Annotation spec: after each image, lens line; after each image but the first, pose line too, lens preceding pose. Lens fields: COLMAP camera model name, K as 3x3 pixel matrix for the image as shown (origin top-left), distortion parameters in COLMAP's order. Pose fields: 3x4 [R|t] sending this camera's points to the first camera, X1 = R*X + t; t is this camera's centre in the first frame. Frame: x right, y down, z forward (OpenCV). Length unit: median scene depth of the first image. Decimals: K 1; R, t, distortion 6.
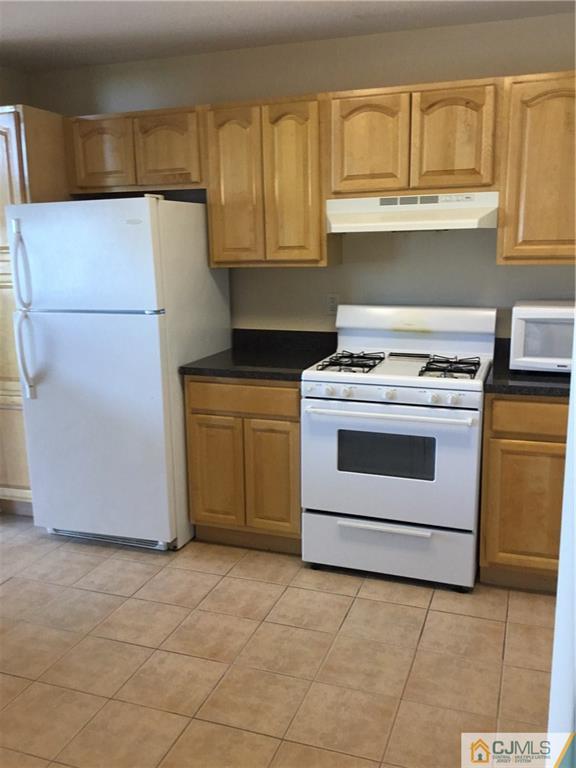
lens RADIAL K [[697.0, 0, 282.1], [0, 697.0, 381.1], [0, 0, 1]] dist [0.081076, -0.137677]
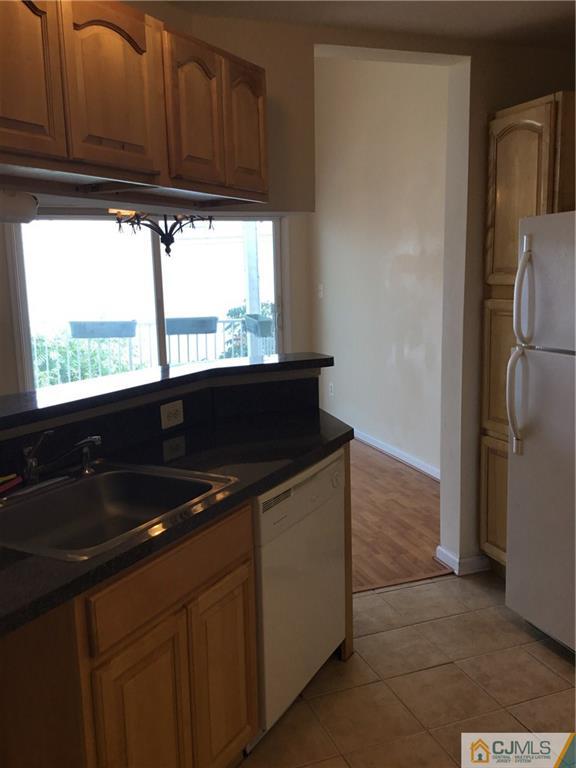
lens RADIAL K [[697.0, 0, 288.4], [0, 697.0, 385.1], [0, 0, 1]] dist [0.081076, -0.137677]
pose [[0.652070, 0.132230, -0.746538, 0.068067], [-0.142954, 0.988455, 0.050215, -0.058250], [0.744559, 0.073977, 0.663445, 0.262408]]
